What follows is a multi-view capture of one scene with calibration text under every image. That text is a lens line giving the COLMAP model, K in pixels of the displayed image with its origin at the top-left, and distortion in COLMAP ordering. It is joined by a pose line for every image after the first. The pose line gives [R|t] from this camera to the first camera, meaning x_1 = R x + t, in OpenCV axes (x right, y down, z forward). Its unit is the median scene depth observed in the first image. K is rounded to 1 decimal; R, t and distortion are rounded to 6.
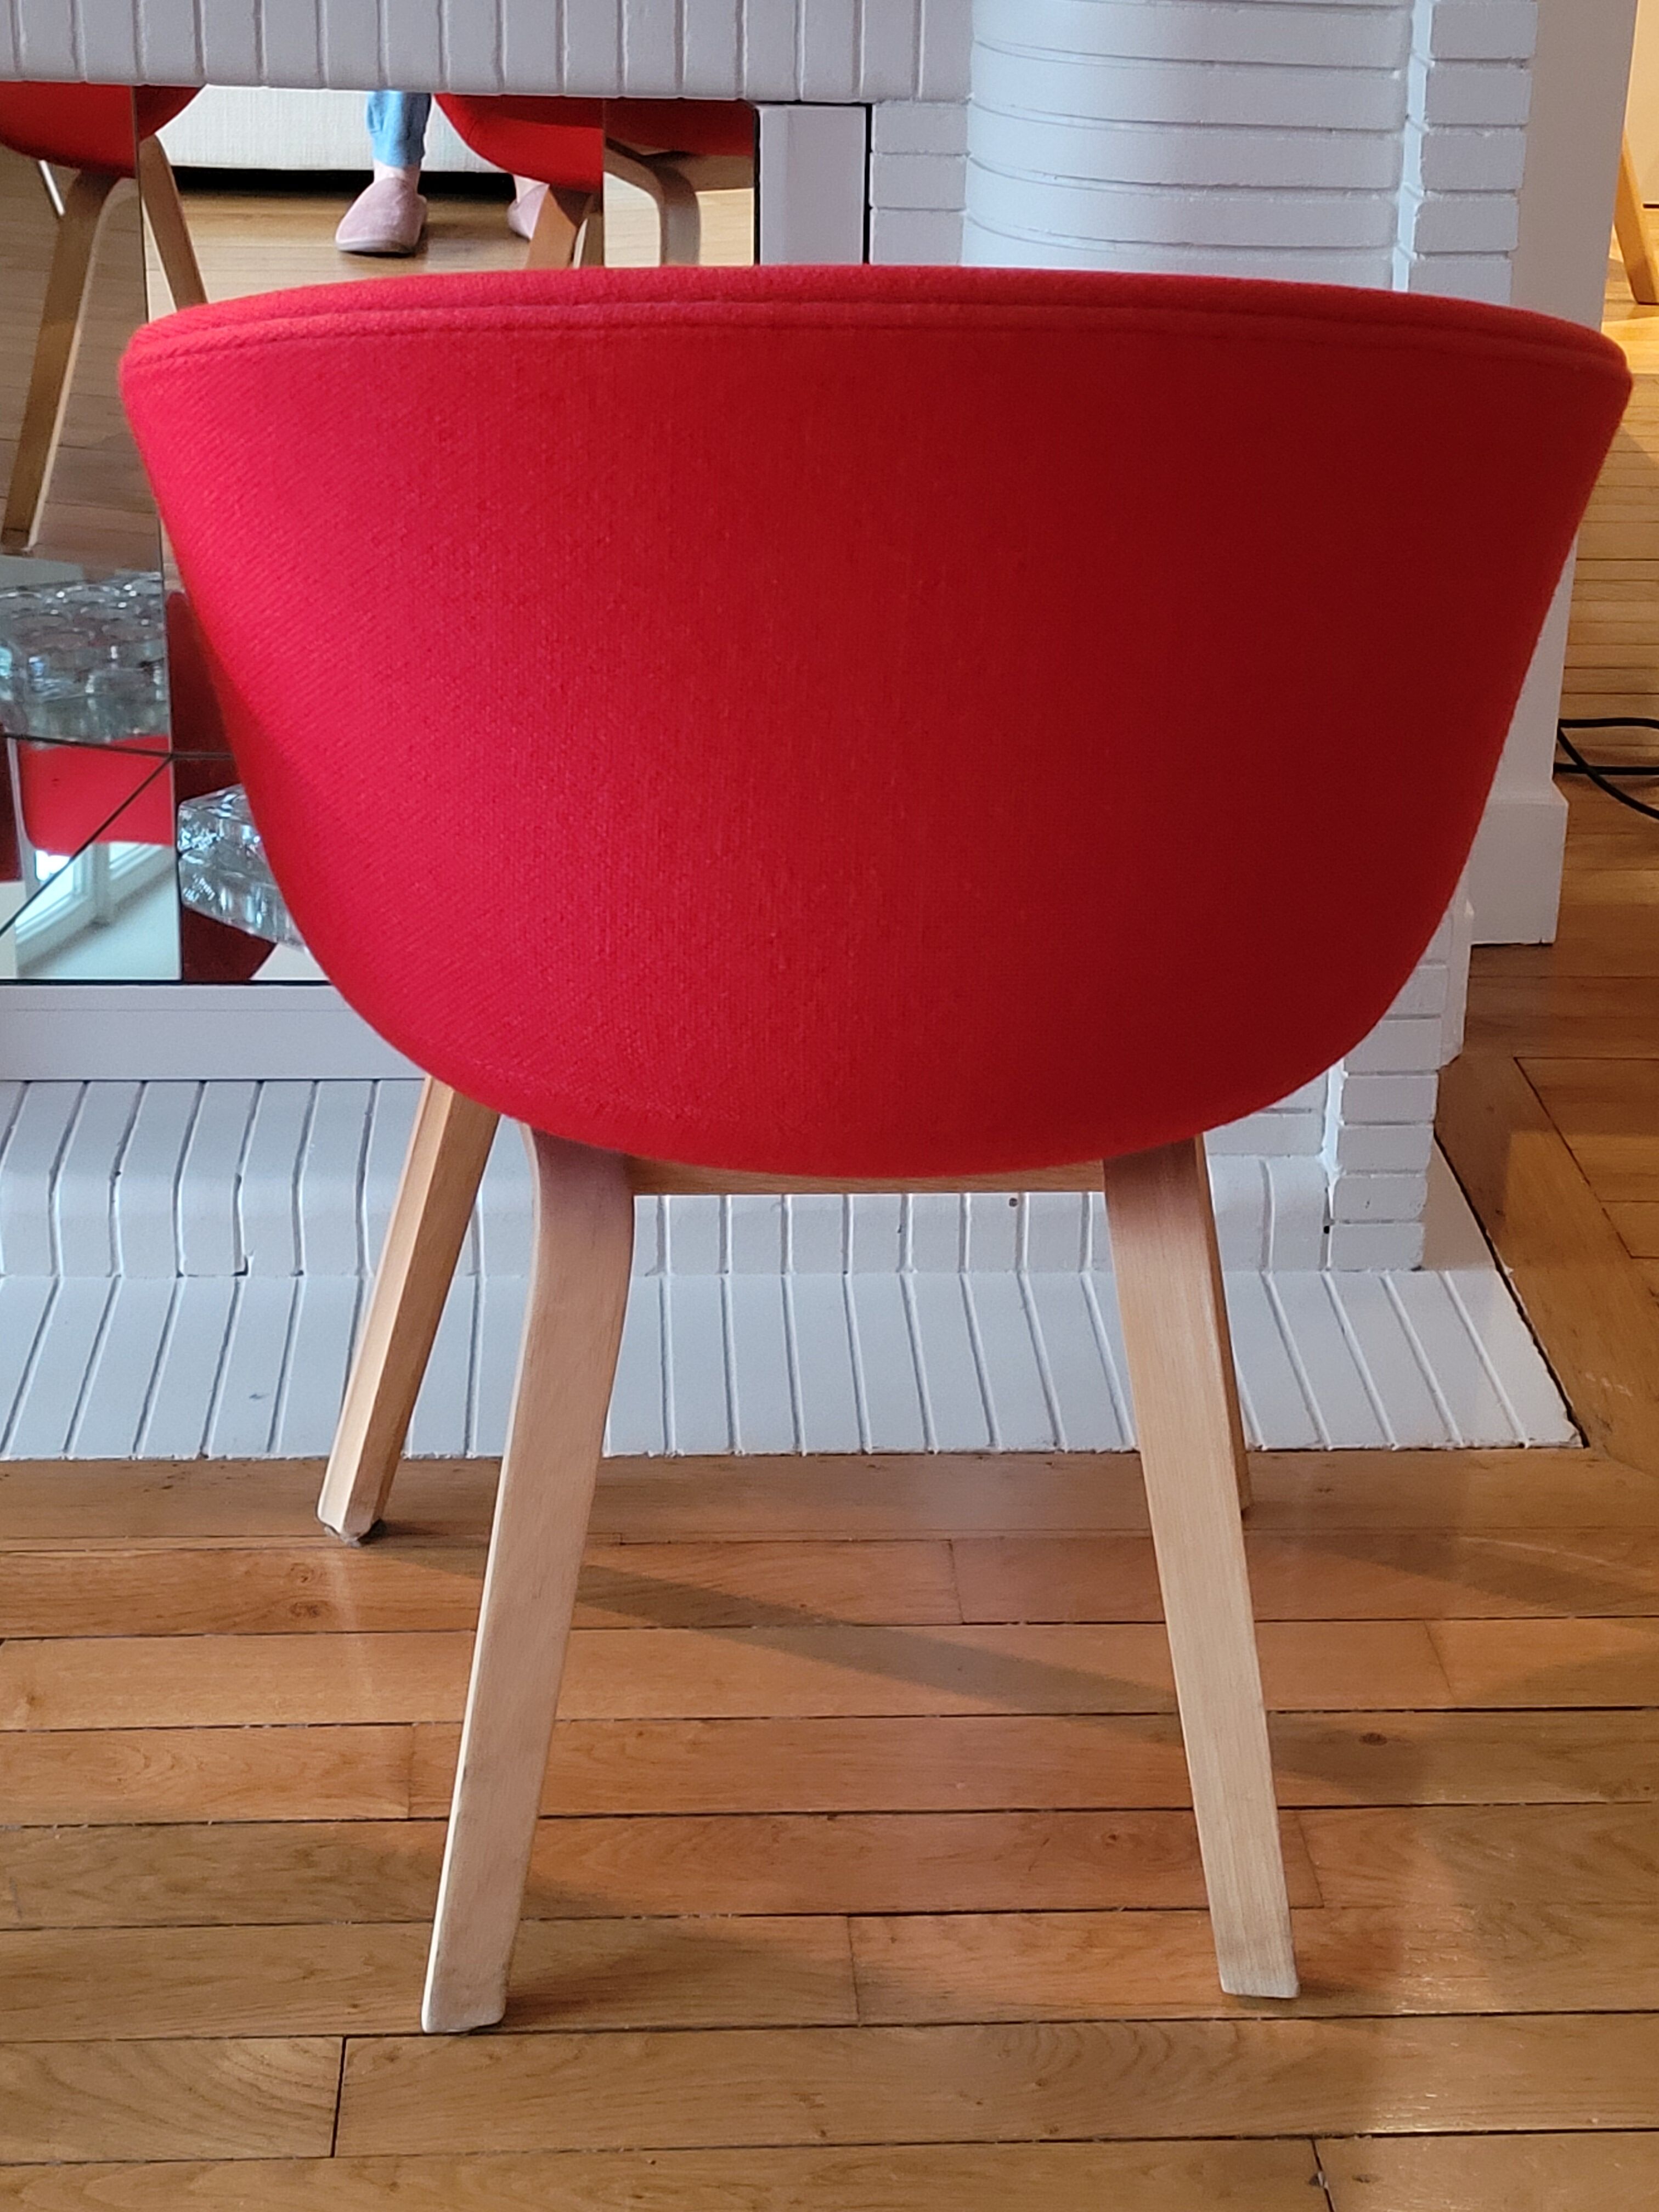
lens RADIAL K [[3922.4, 0, 829.5], [0, 3922.4, 1106.0], [0, 0, 1]] dist [0.060710, 0.185420]
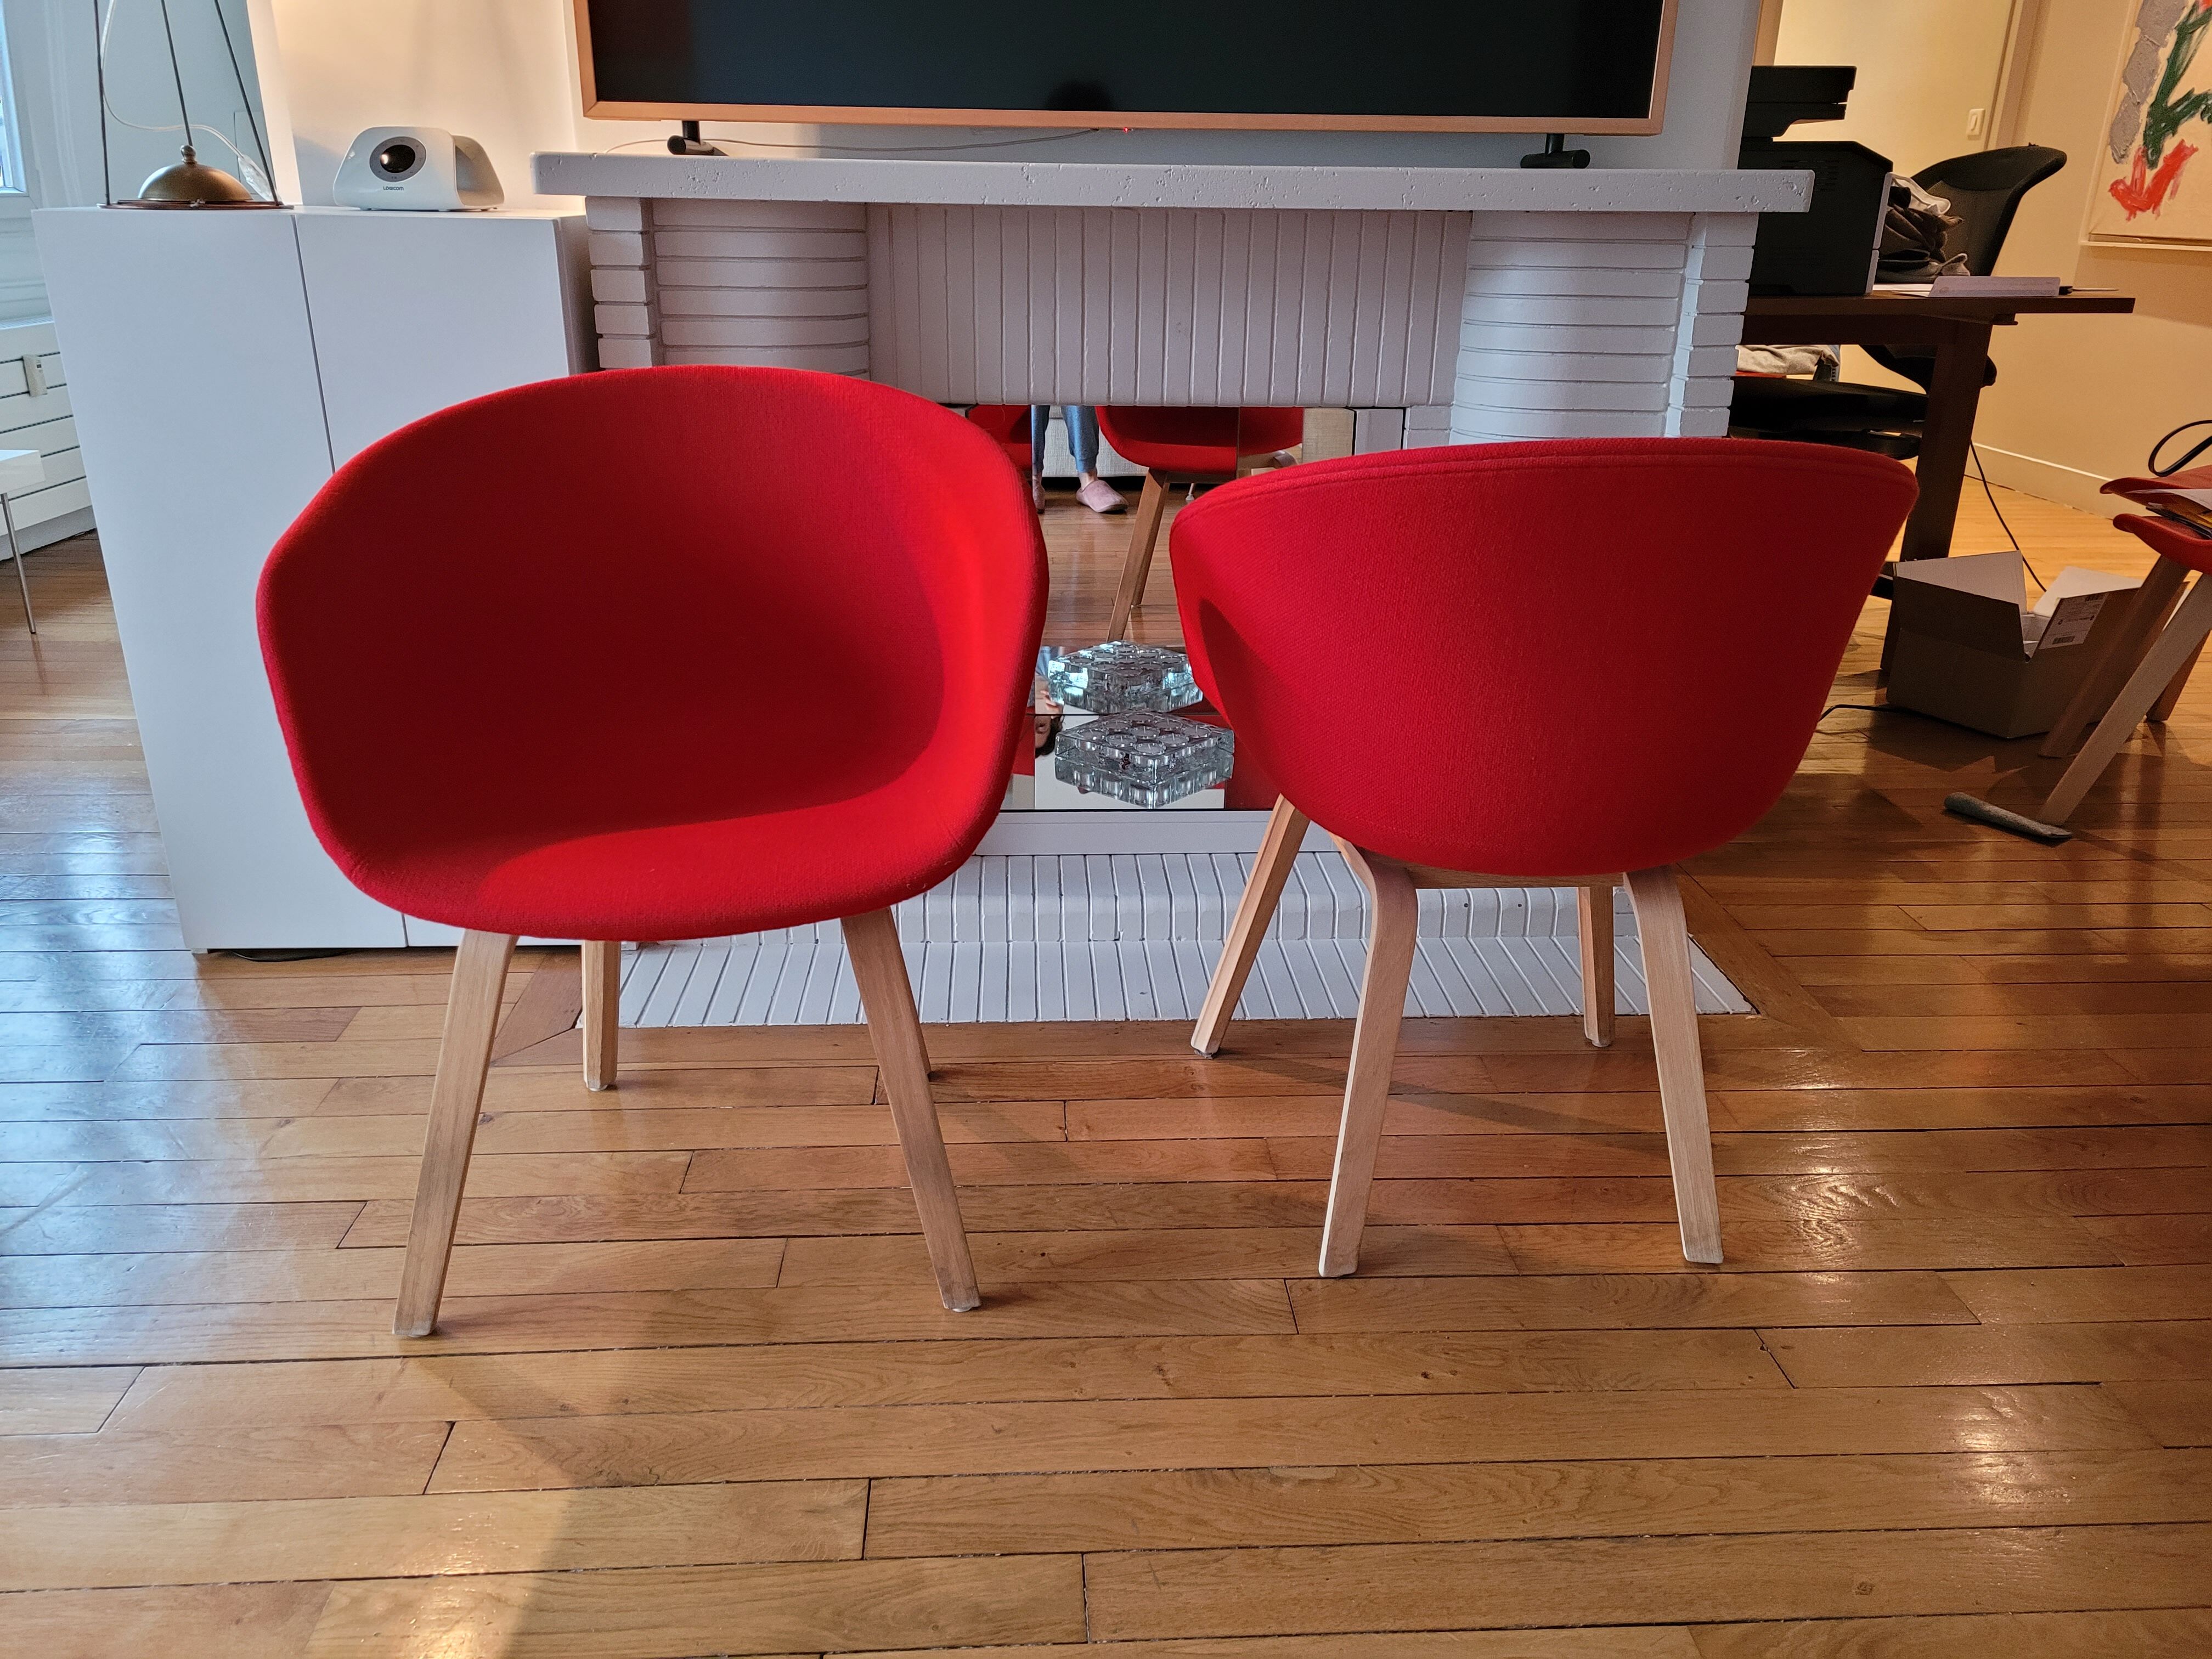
lens RADIAL K [[1685.6, 0, 1074.8], [0, 1685.6, 877.0], [0, 0, 1]] dist [0.067633, -0.002498]
pose [[0.999708, -0.008071, -0.022763, -0.203880], [0.007841, 0.999917, -0.010189, 0.022545], [0.022844, 0.010007, 0.999689, 0.061363]]
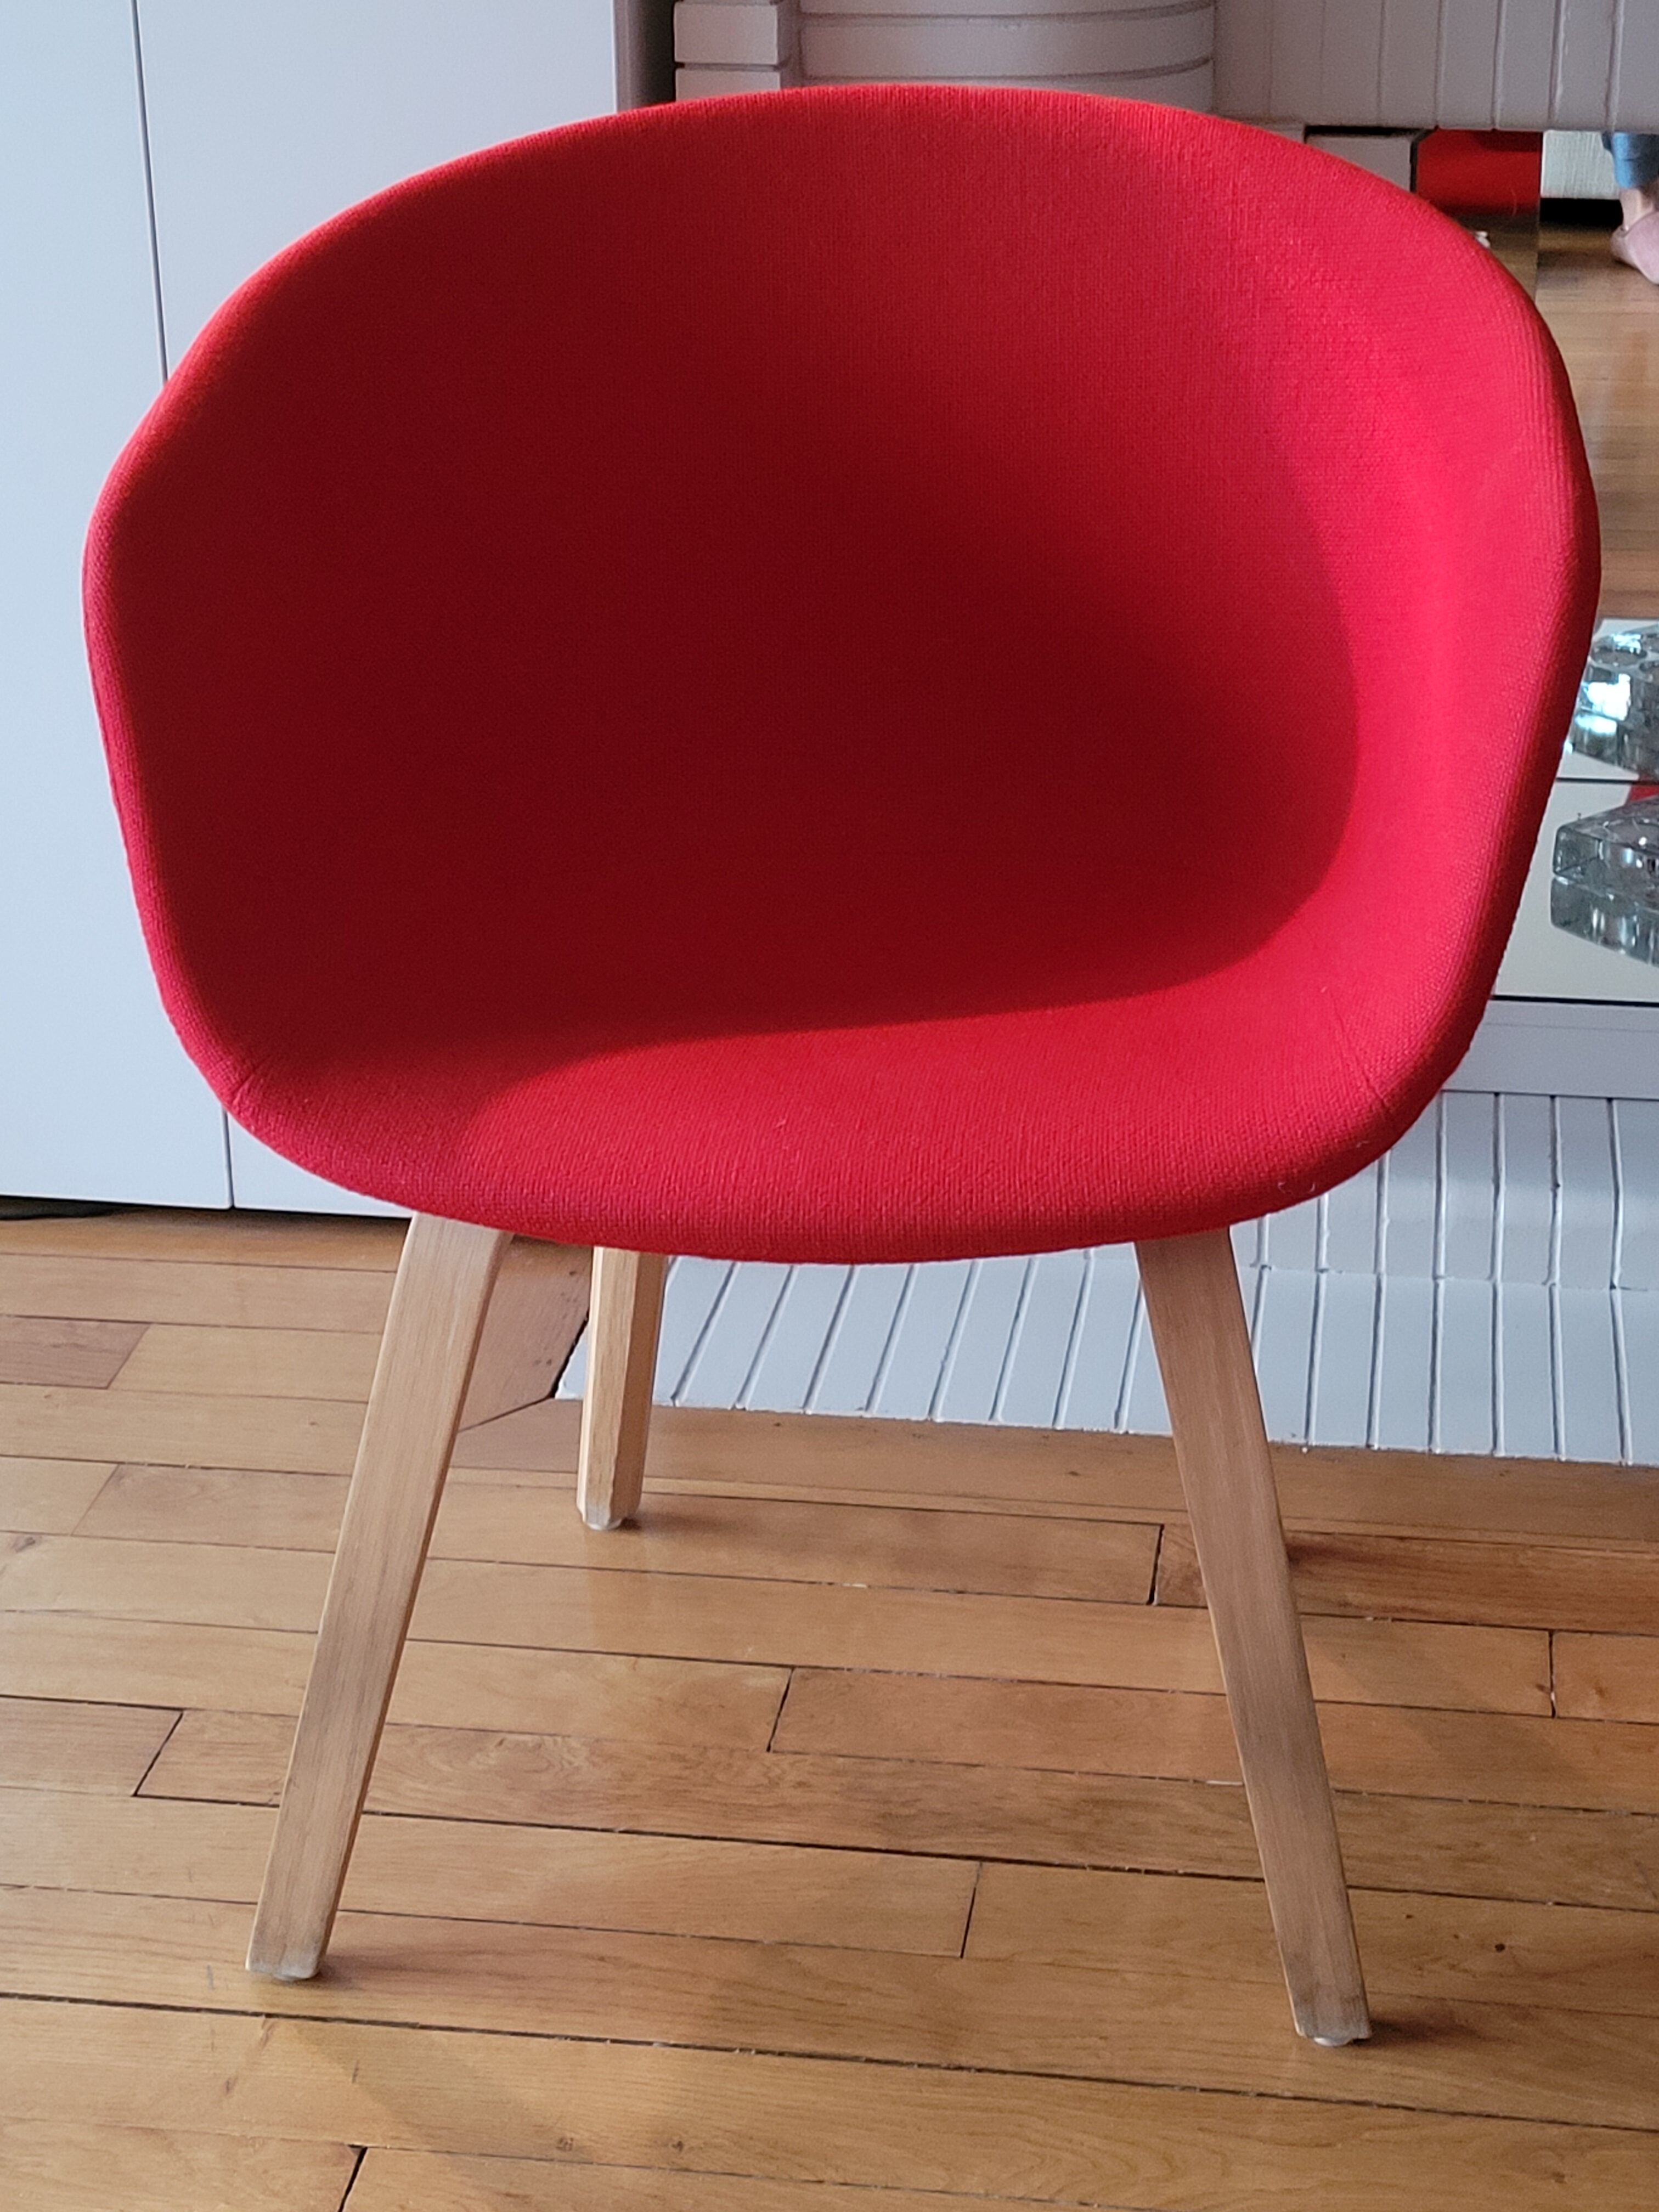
lens RADIAL K [[3922.4, 0, 829.5], [0, 3922.4, 1106.0], [0, 0, 1]] dist [0.060710, 0.185420]
pose [[0.979766, 0.052358, -0.193179, -0.227887], [-0.051474, 0.998628, 0.009596, -0.005228], [0.193416, 0.000542, 0.981117, -0.077473]]
